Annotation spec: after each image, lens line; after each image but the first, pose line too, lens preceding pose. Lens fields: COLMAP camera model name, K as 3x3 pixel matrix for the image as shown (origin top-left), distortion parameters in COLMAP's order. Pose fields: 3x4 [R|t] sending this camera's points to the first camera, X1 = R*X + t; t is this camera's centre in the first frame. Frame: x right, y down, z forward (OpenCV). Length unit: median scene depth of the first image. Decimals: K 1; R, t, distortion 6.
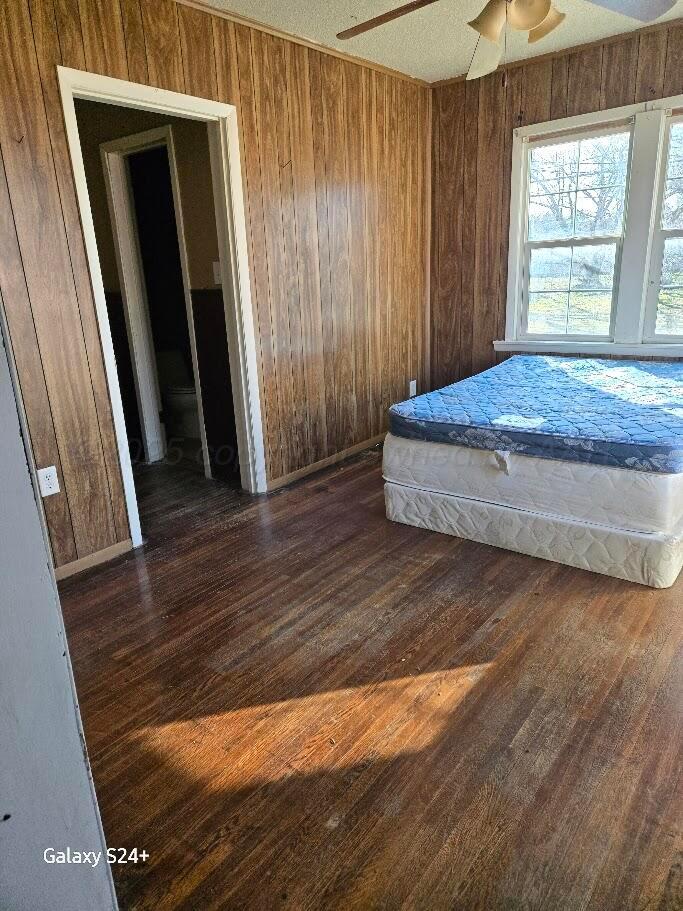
lens RADIAL K [[615.1, 0, 337.2], [0, 615.1, 452.3], [0, 0, 1]] dist [0.062099, -0.026289]
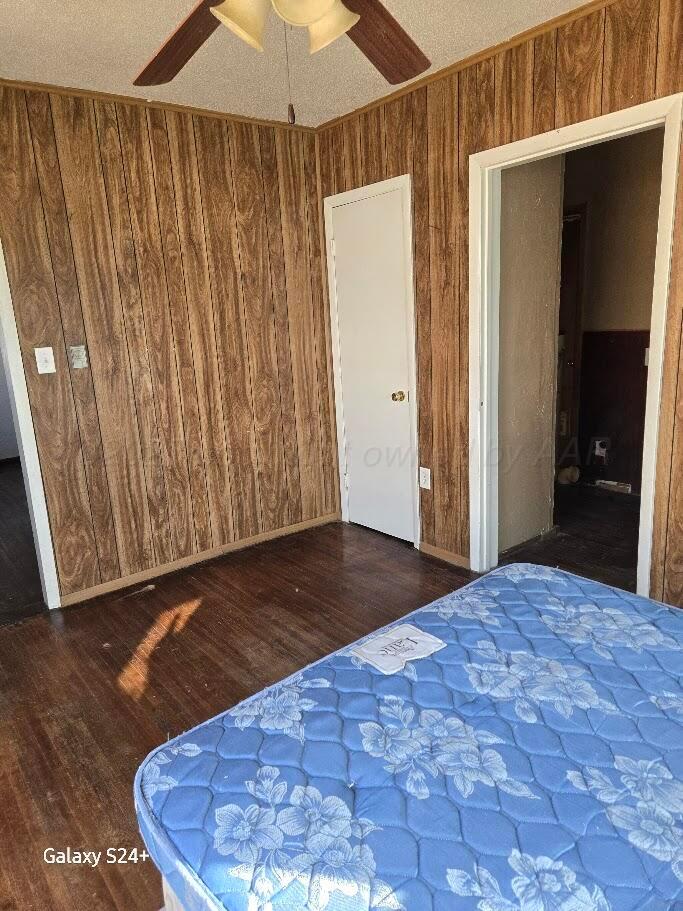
lens RADIAL K [[615.1, 0, 338.3], [0, 615.1, 458.7], [0, 0, 1]] dist [0.062099, -0.026289]
pose [[-0.237120, 0.282994, -0.929348, 0.818915], [-0.221389, 0.915719, 0.335330, -0.405130], [0.945918, 0.285261, -0.154484, 1.045819]]
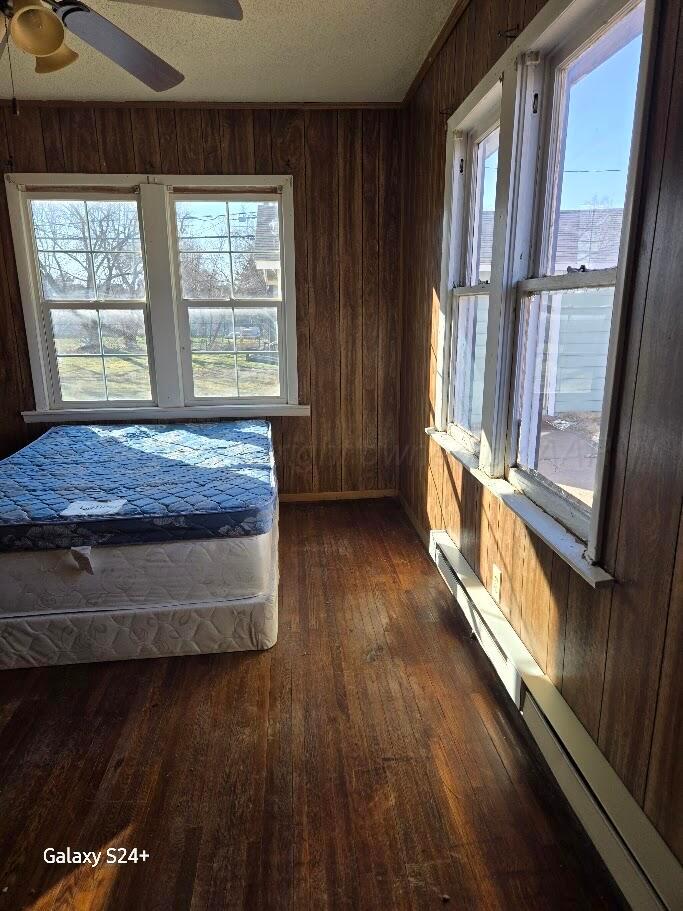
lens RADIAL K [[615.1, 0, 349.1], [0, 615.1, 454.7], [0, 0, 1]] dist [0.062099, -0.026289]
pose [[0.716031, -0.120251, 0.687633, -0.033511], [0.180286, 0.983488, -0.015742, -0.045552], [-0.674386, 0.135242, 0.725888, 0.137034]]
